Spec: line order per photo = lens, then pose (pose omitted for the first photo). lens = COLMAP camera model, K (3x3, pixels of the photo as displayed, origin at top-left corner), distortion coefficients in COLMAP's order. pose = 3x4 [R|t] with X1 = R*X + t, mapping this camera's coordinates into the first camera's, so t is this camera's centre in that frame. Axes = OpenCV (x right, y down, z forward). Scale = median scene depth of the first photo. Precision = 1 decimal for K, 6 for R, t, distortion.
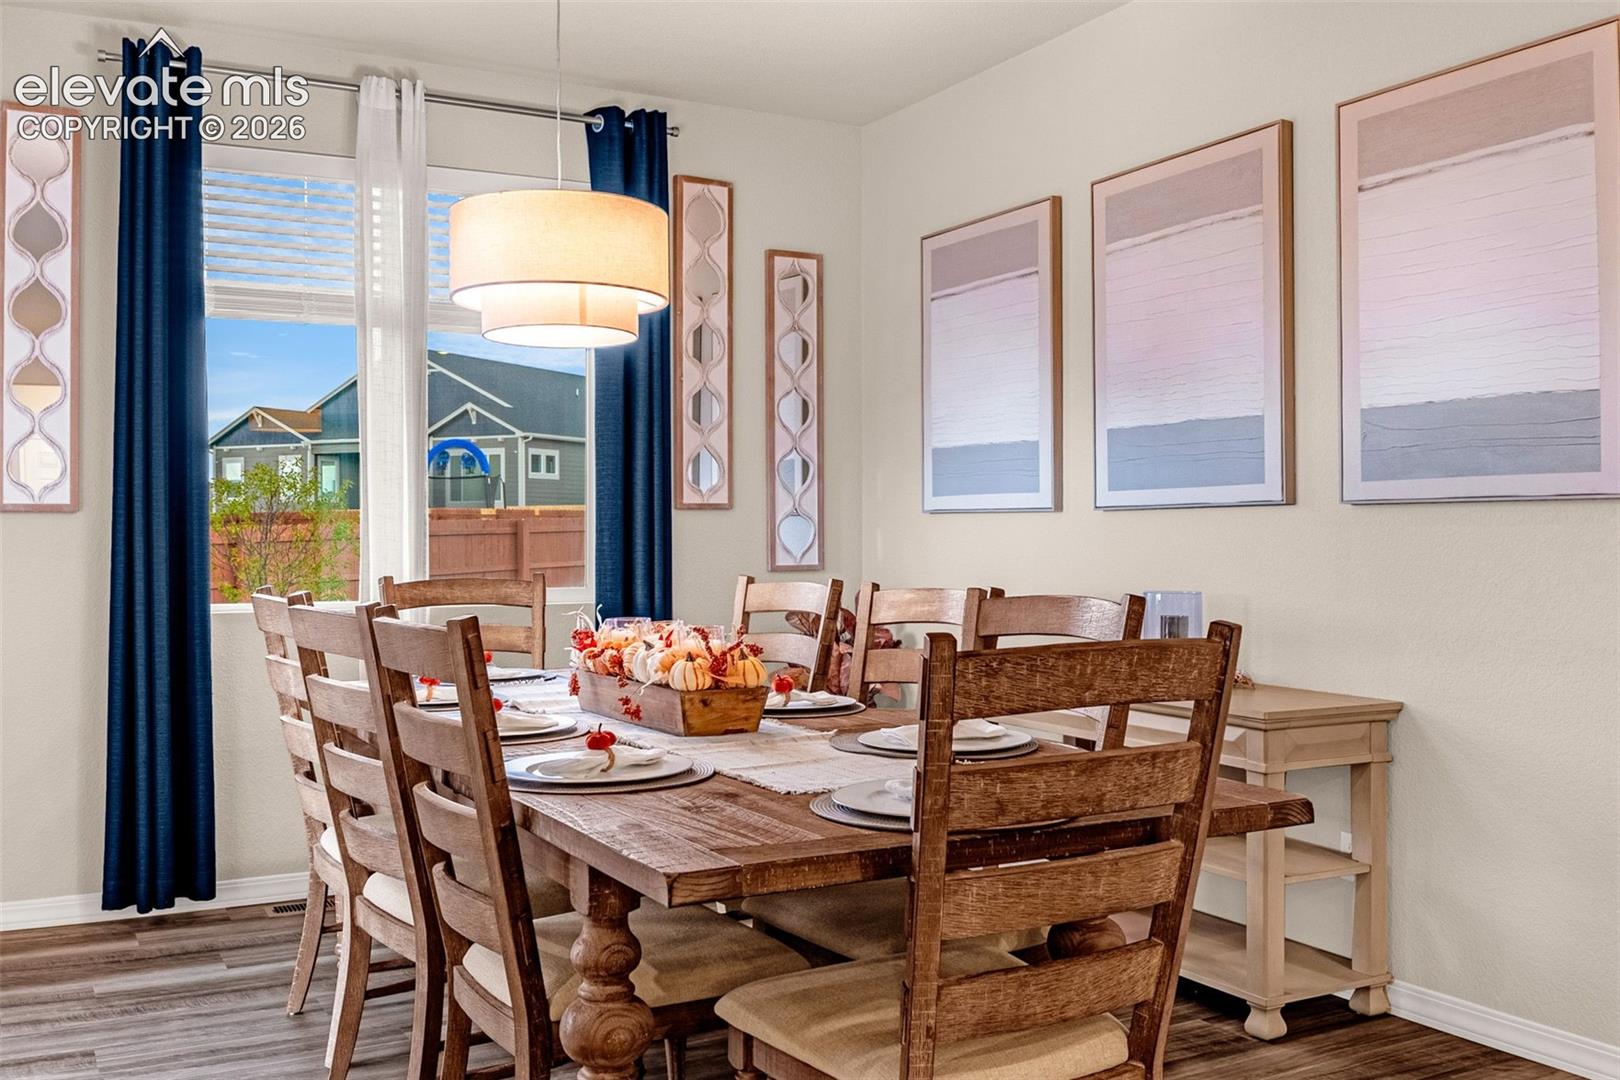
lens RADIAL K [[1474.9, 0, 817.0], [0, 1474.9, 531.4], [0, 0, 1]] dist [0.037158, -0.146752]
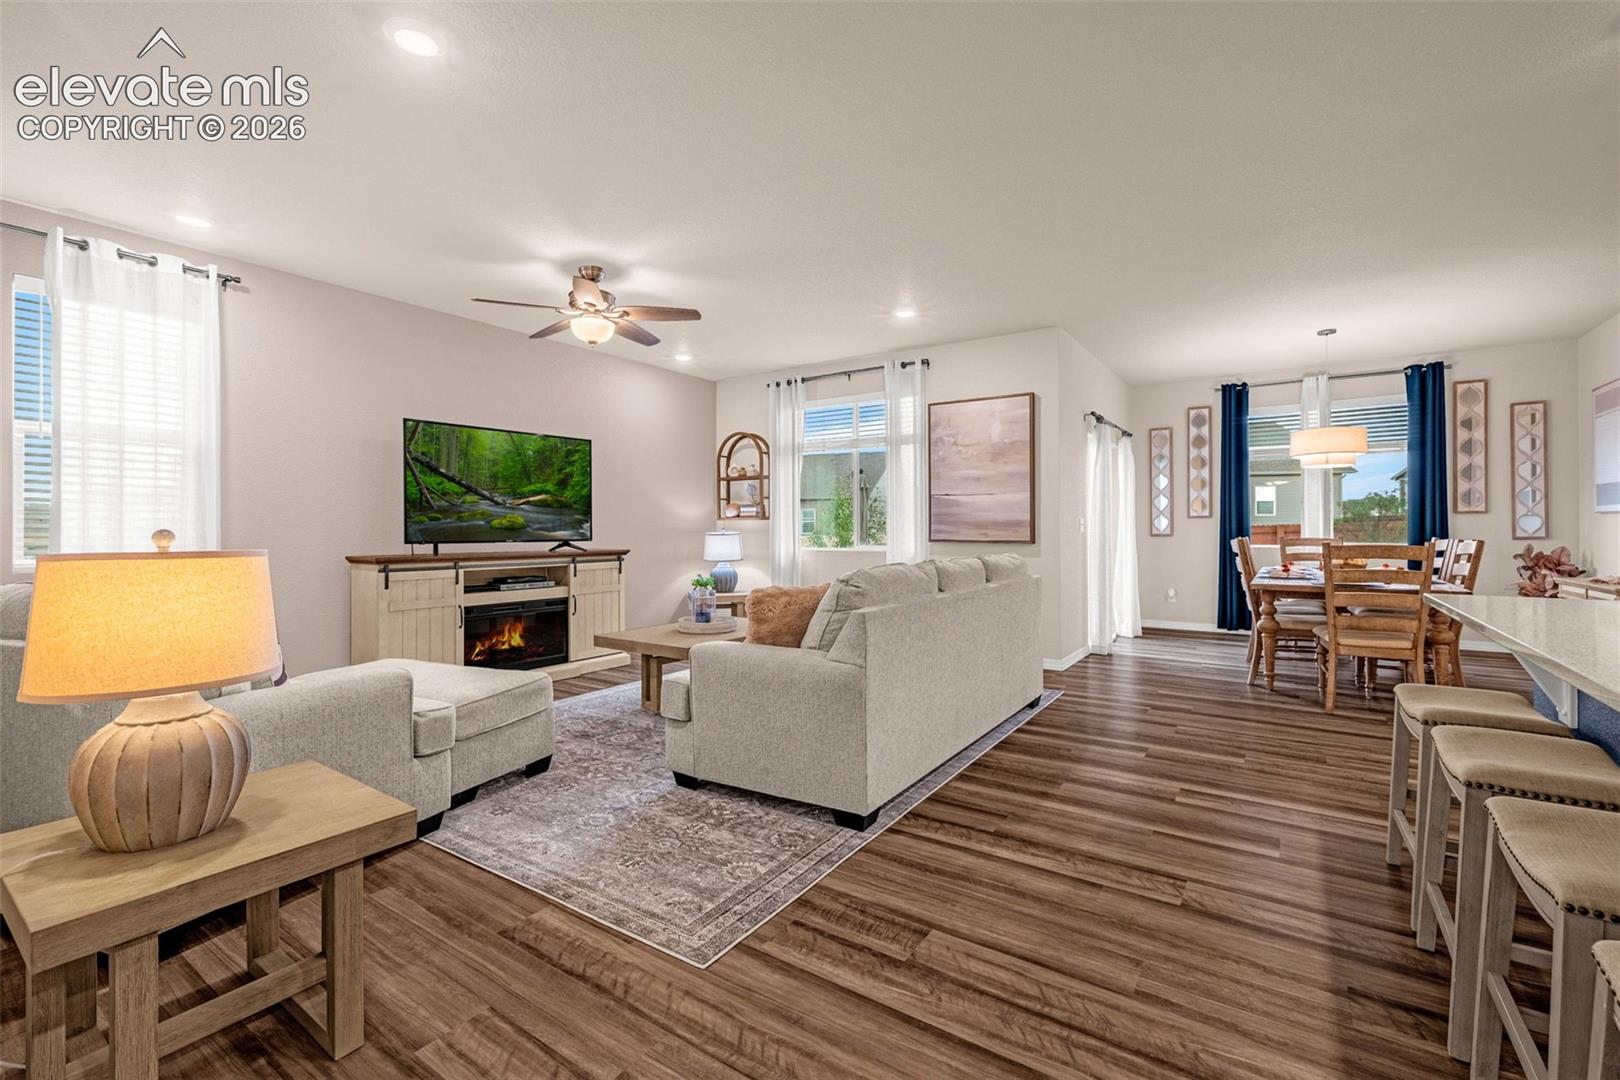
lens RADIAL K [[691.0, 0, 809.5], [0, 691.0, 525.8], [0, 0, 1]] dist [0.000240, -0.000124]
pose [[0.445950, -0.001817, -0.895056, 0.580606], [0.003076, 0.999995, -0.000497, 0.004129], [0.895053, -0.002531, 0.445954, -0.642685]]
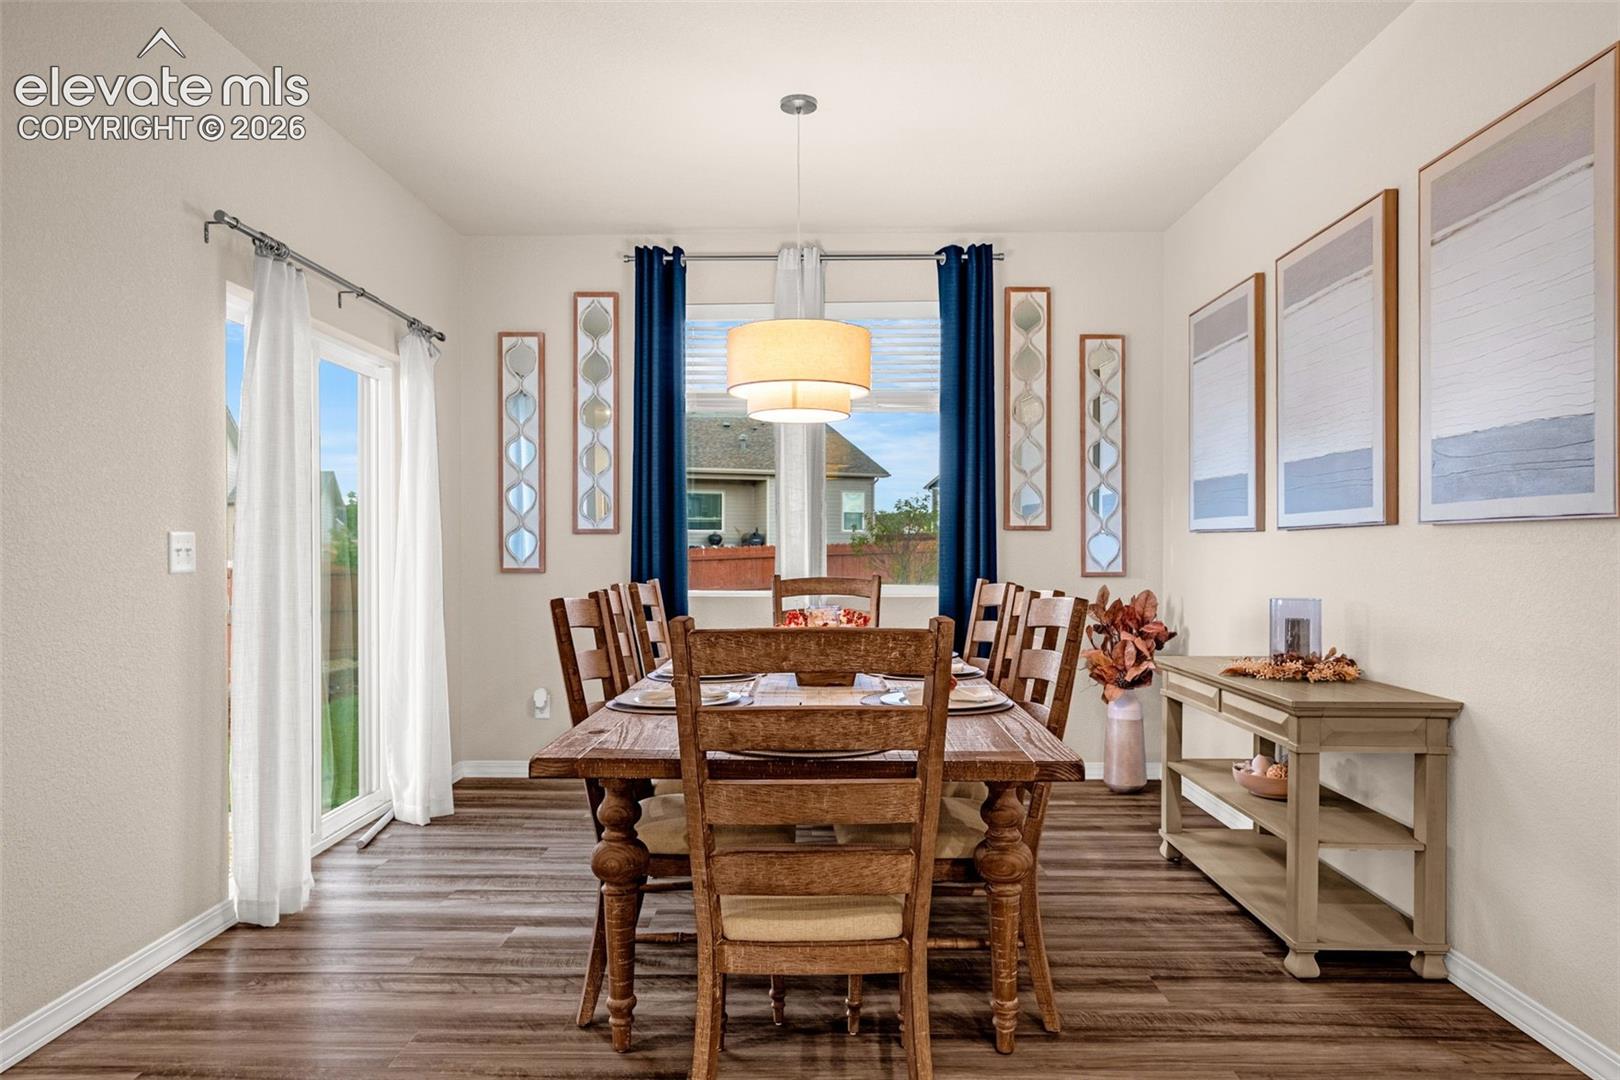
lens RADIAL K [[1067.4, 0, 807.8], [0, 1067.4, 556.8], [0, 0, 1]] dist [-0.007757, -0.002647]
pose [[0.868752, 0.007941, -0.495184, 0.292005], [-0.002376, 0.999927, 0.011867, -0.001849], [0.495242, -0.009133, 0.868707, 0.050628]]
